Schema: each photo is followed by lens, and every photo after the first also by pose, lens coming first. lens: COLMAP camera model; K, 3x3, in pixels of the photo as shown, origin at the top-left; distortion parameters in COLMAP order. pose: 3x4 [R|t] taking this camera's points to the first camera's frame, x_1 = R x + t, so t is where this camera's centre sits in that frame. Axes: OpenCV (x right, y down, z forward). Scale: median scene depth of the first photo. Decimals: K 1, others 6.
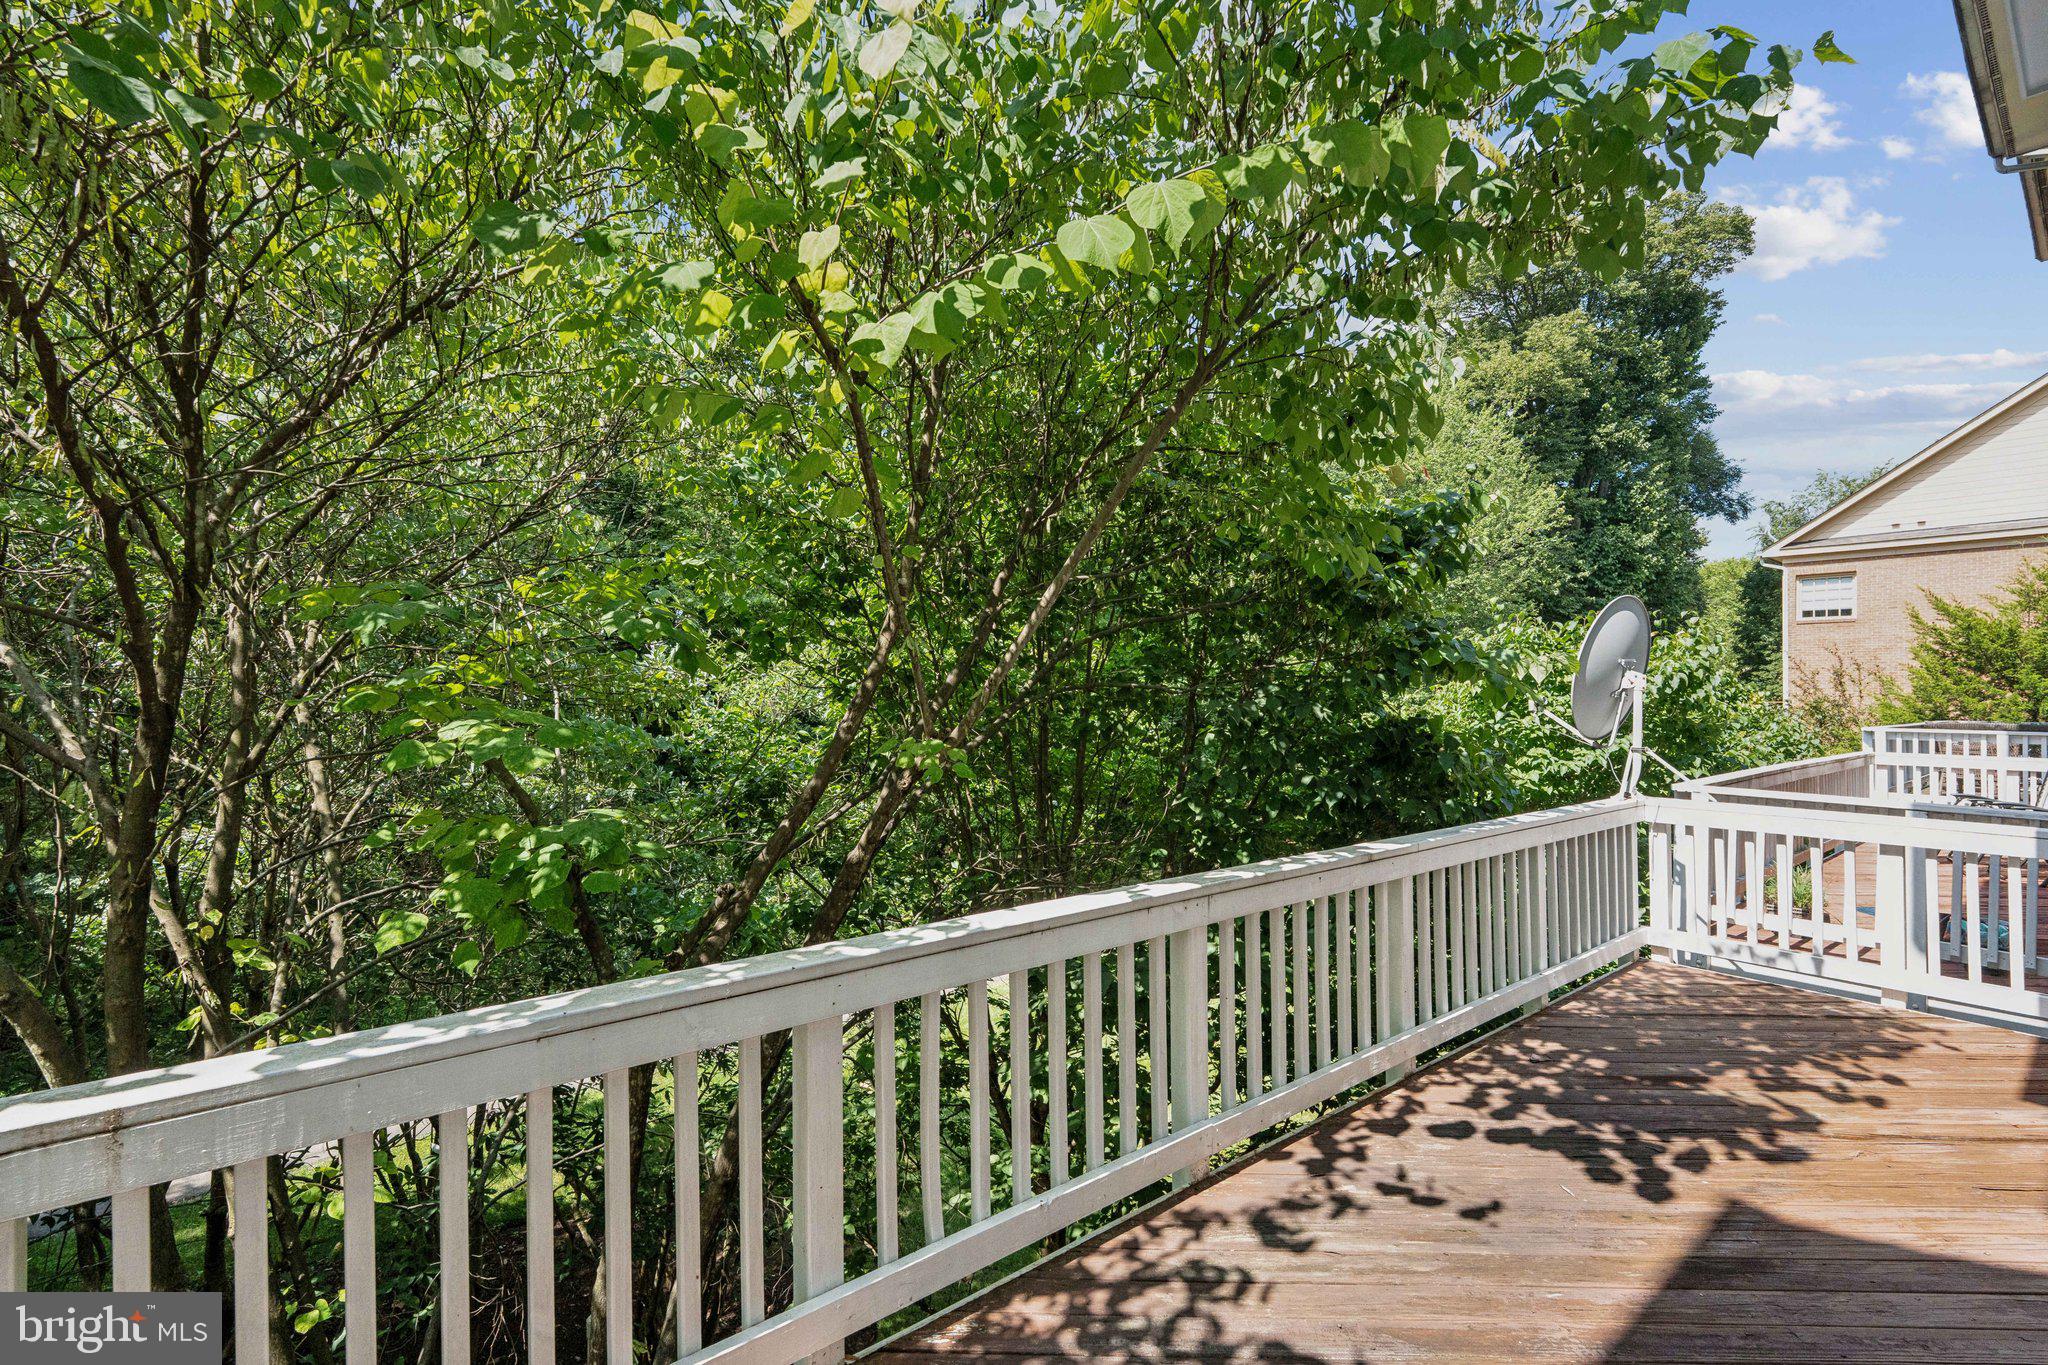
lens RADIAL K [[913.9, 0, 1025.8], [0, 913.9, 690.1], [0, 0, 1]] dist [0.000315, -0.000156]
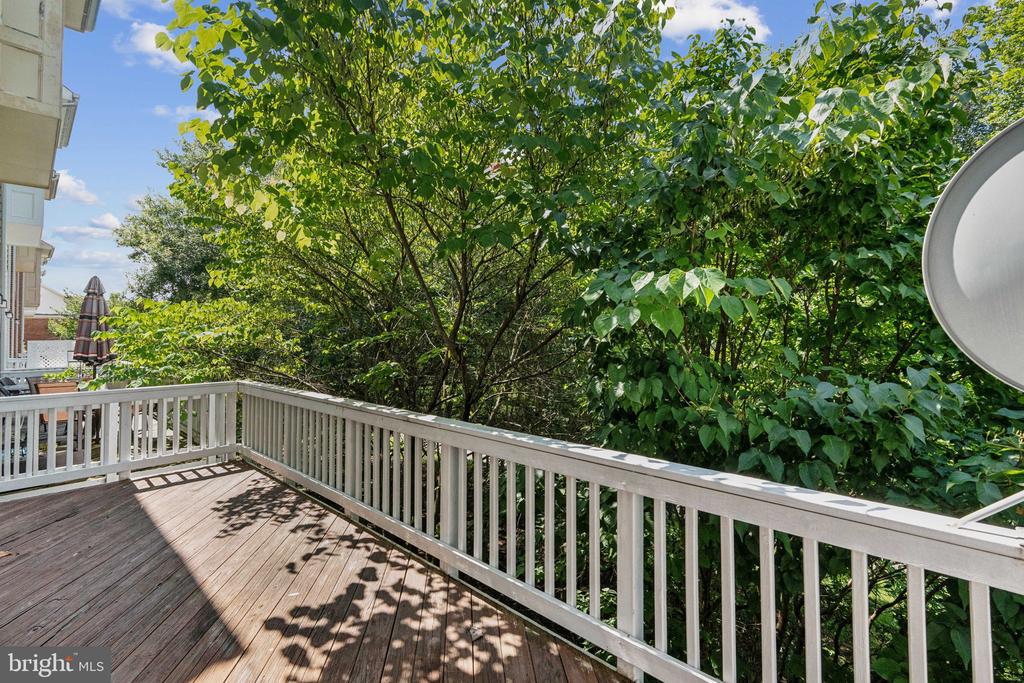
lens RADIAL K [[457.0, 0, 512.9], [0, 457.0, 345.3], [0, 0, 1]] dist [0.000315, -0.000156]
pose [[0.129923, 0.021619, -0.991288, 1.409400], [0.014406, 0.999616, 0.023689, 0.020173], [0.991419, -0.017358, 0.129562, 1.201135]]
